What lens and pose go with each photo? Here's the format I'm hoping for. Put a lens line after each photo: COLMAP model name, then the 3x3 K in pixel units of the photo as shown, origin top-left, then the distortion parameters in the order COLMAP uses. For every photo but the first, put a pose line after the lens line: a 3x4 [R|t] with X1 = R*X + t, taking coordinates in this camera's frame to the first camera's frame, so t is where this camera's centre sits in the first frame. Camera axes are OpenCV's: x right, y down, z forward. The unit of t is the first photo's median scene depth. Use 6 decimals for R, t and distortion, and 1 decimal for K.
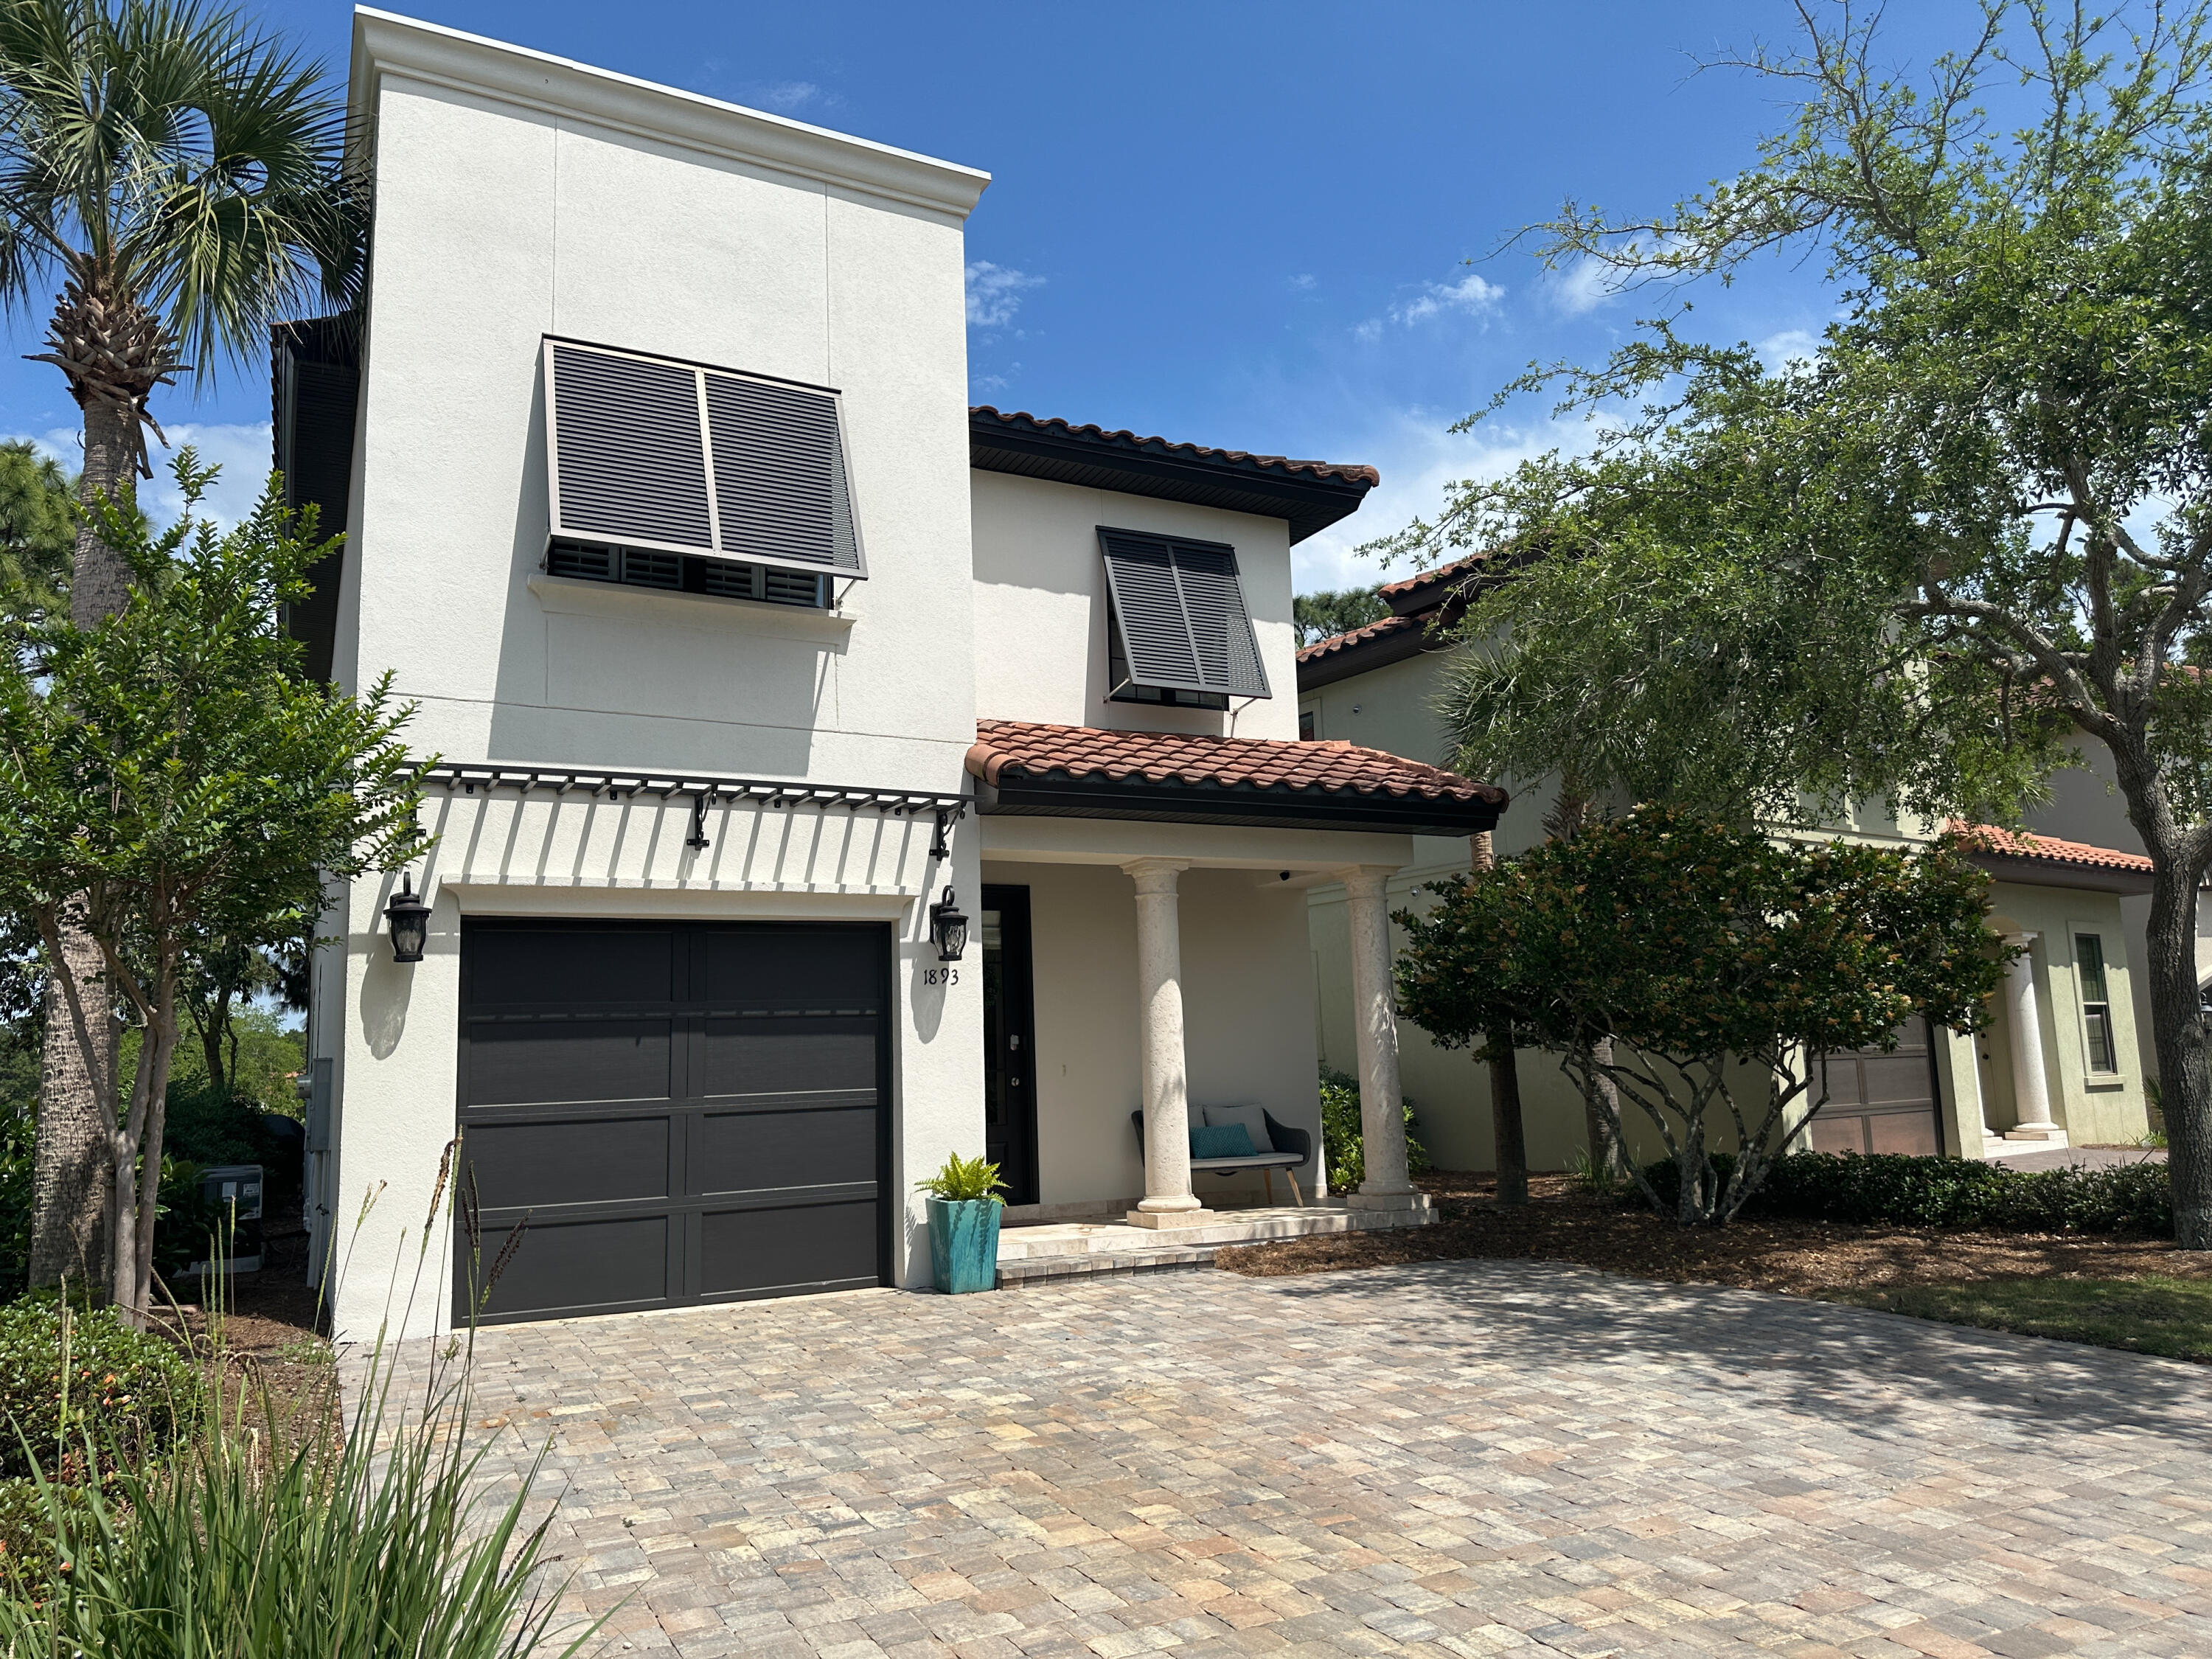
lens RADIAL K [[1565.8, 0, 1114.0], [0, 1565.8, 841.0], [0, 0, 1]] dist [0.062886, -0.086369]
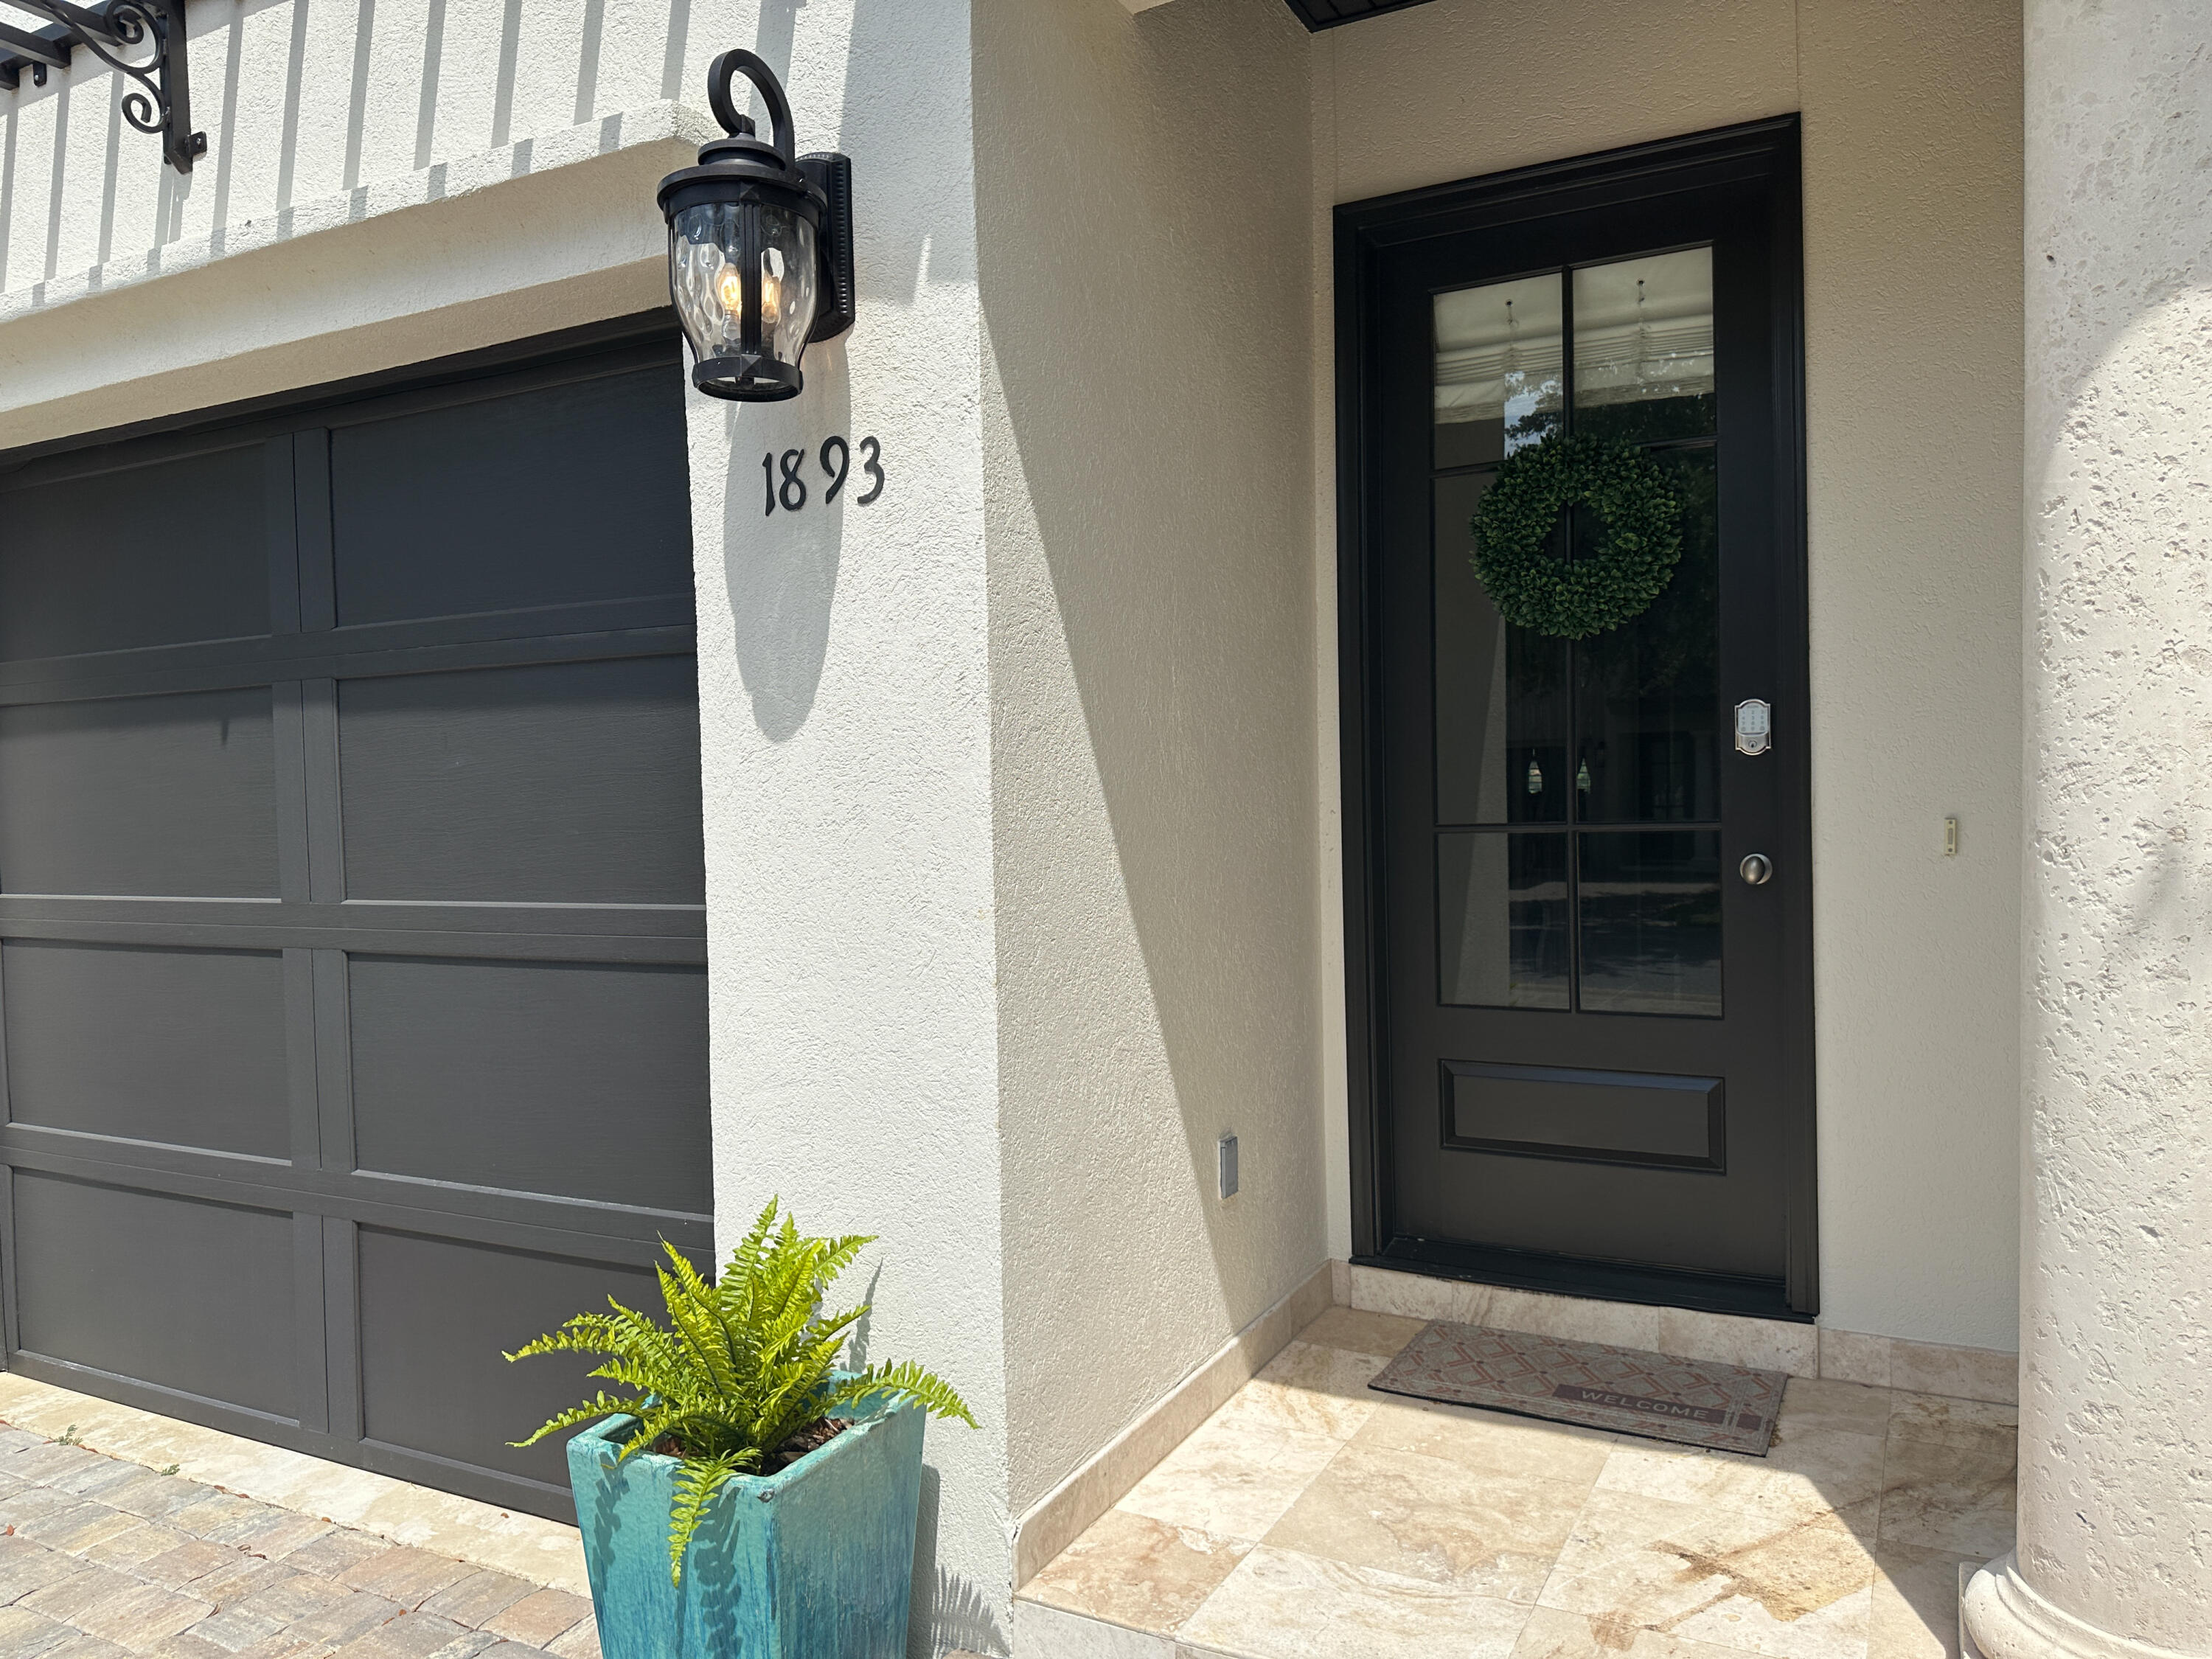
lens RADIAL K [[1565.8, 0, 1114.0], [0, 1565.8, 841.0], [0, 0, 1]] dist [0.062886, -0.086369]
pose [[0.577824, 0.045797, -0.814875, 0.119078], [0.121116, 0.982558, 0.141103, 0.115934], [0.807125, -0.180228, 0.562199, 0.910842]]
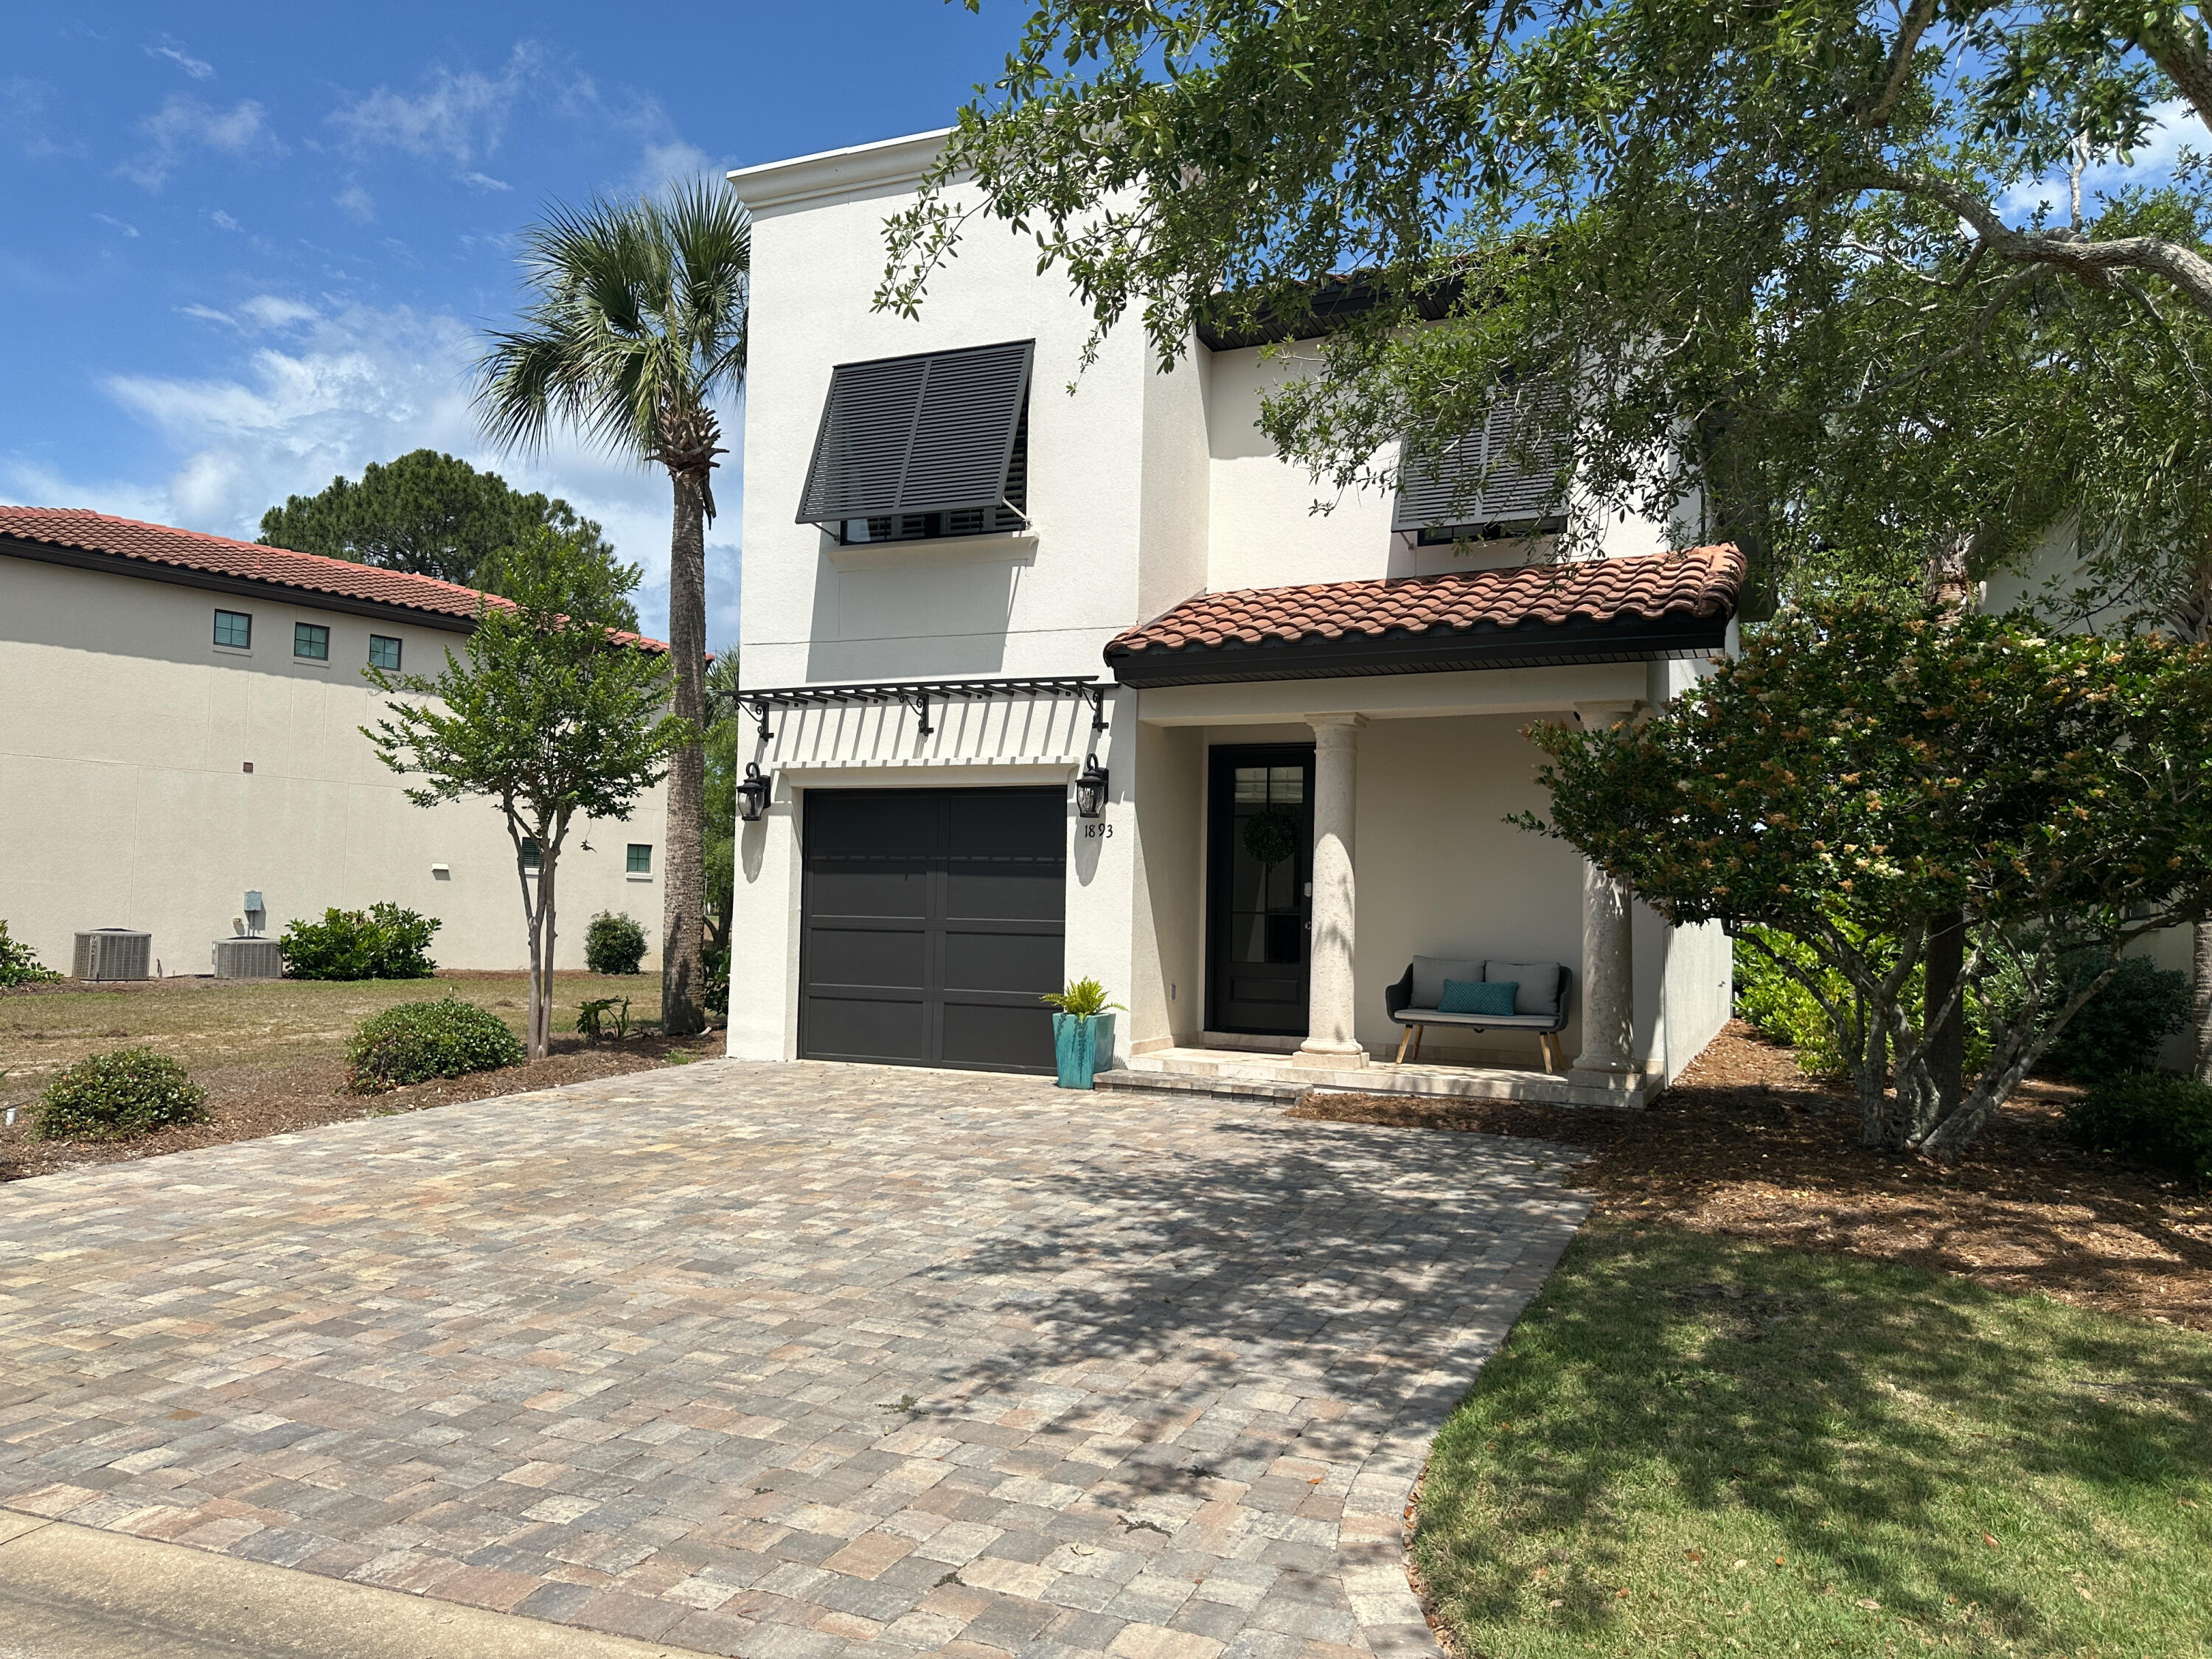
lens RADIAL K [[1565.8, 0, 1114.0], [0, 1565.8, 841.0], [0, 0, 1]] dist [0.062886, -0.086369]
pose [[0.622203, 0.009524, -0.782798, 0.844314], [0.073656, 0.994778, 0.070647, 0.011957], [0.779383, -0.101615, 0.618253, 0.282392]]
